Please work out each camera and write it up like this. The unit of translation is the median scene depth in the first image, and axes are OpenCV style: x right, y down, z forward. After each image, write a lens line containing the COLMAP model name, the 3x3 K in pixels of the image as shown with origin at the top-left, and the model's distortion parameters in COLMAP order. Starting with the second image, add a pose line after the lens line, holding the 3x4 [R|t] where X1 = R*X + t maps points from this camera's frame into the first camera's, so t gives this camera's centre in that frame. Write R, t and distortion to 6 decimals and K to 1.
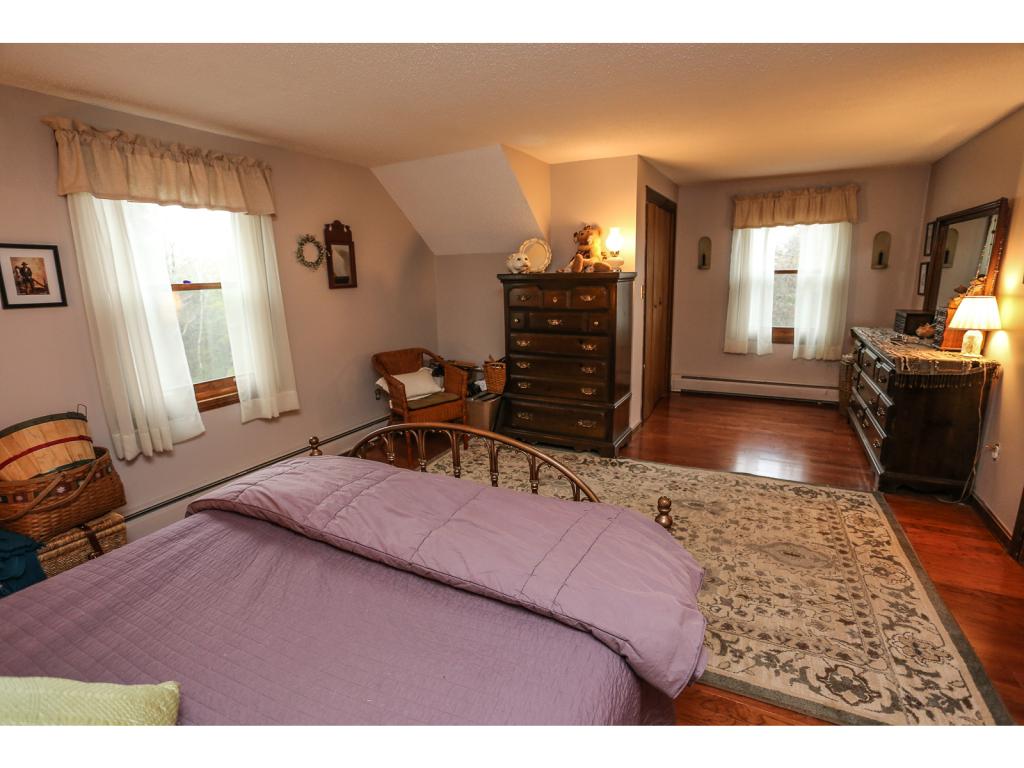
lens RADIAL K [[493.0, 0, 518.3], [0, 493.0, 384.7], [0, 0, 1]] dist [-0.071683, 0.025655]
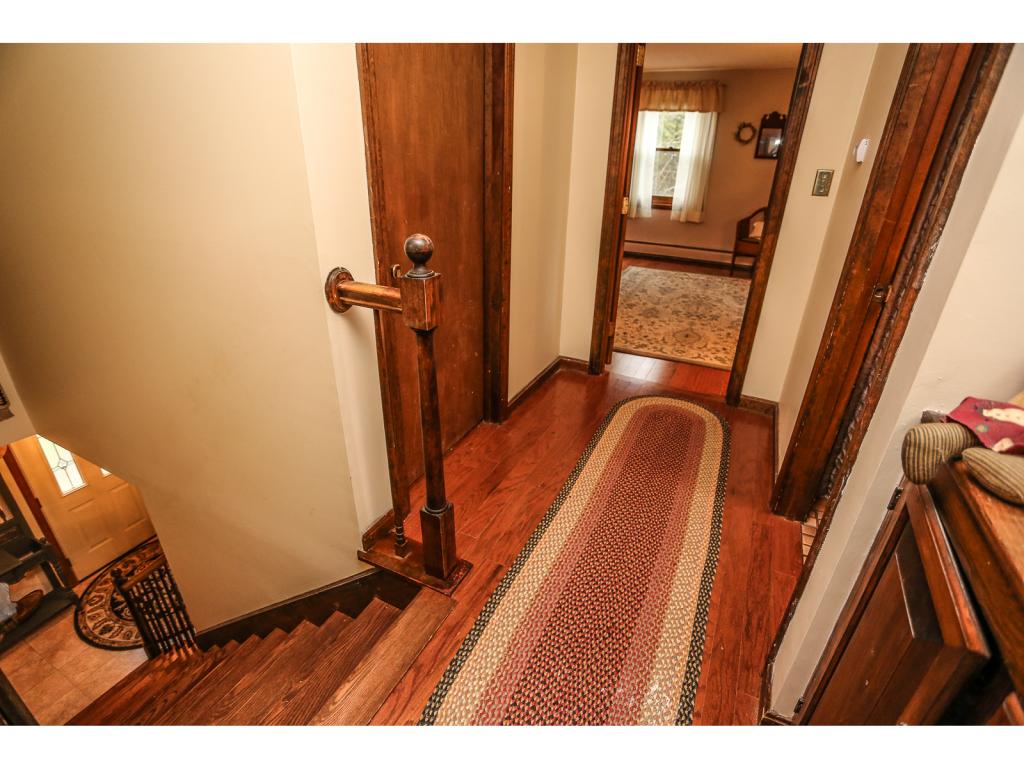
lens RADIAL K [[493.0, 0, 518.3], [0, 493.0, 384.7], [0, 0, 1]] dist [-0.071683, 0.025655]
pose [[0.054928, 0.460157, -0.886137, 1.816904], [-0.229269, 0.869577, 0.437346, -0.083392], [0.971812, 0.179142, 0.153263, 0.191196]]
